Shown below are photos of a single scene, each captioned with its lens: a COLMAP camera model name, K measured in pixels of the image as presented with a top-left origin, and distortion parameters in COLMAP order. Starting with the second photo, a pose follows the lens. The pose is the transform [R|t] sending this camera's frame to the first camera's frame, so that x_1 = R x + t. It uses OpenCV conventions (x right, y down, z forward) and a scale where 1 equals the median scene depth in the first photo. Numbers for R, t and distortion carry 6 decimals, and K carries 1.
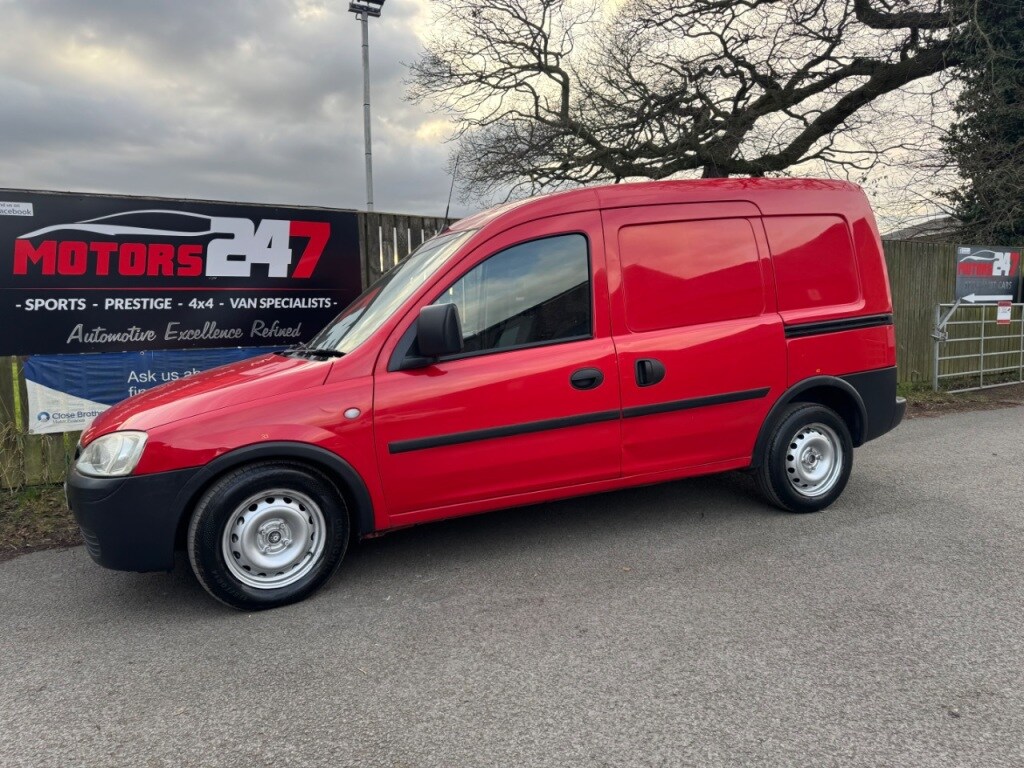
lens RADIAL K [[723.7, 0, 509.8], [0, 723.7, 378.3], [0, 0, 1]] dist [0.035109, -0.042274]
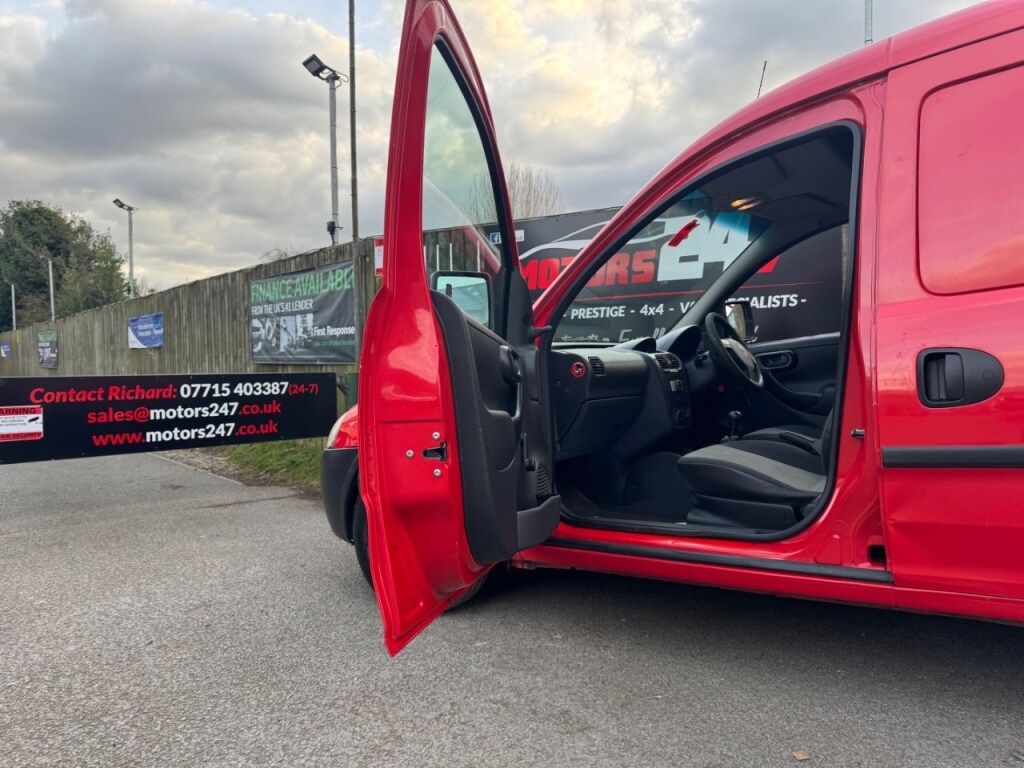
lens RADIAL K [[723.7, 0, 517.8], [0, 723.7, 382.5], [0, 0, 1]] dist [0.035109, -0.042274]
pose [[0.545961, 0.032460, -0.837182, 0.305639], [-0.066044, 0.997807, -0.004382, 0.010482], [0.835203, 0.057683, 0.546907, 0.346703]]
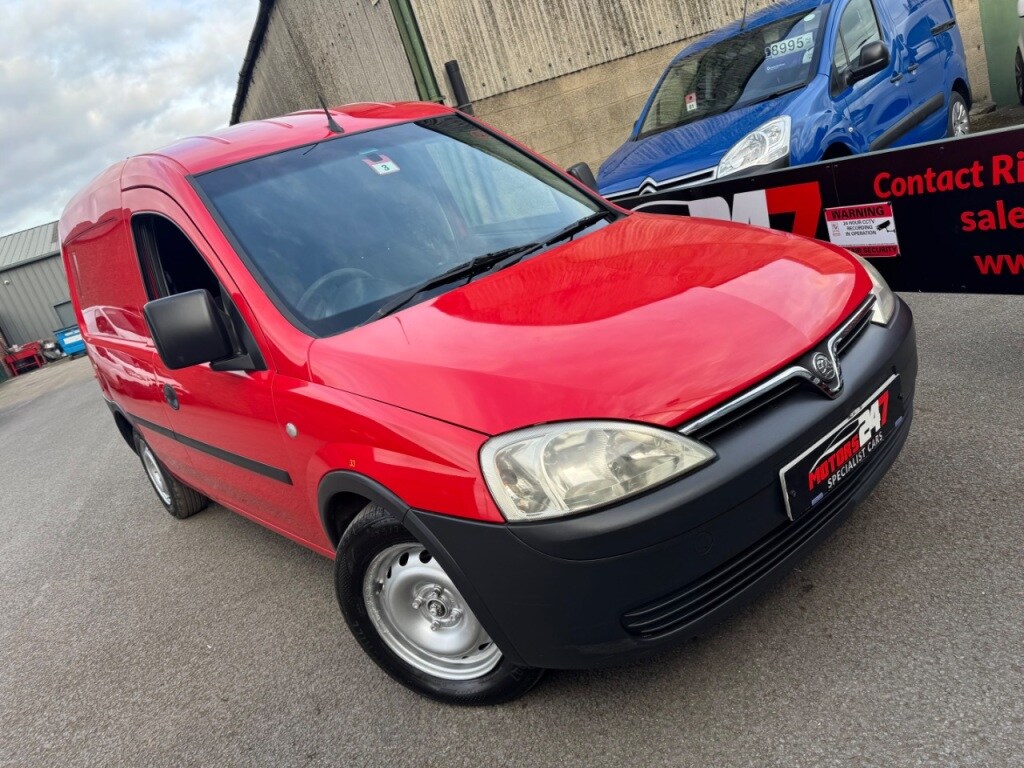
lens RADIAL K [[723.7, 0, 504.5], [0, 723.7, 379.1], [0, 0, 1]] dist [0.035109, -0.042274]
pose [[-0.926627, 0.359889, -0.108818, -0.420308], [0.306294, 0.890422, 0.336649, -0.075927], [0.218050, 0.278618, -0.935321, 0.823544]]
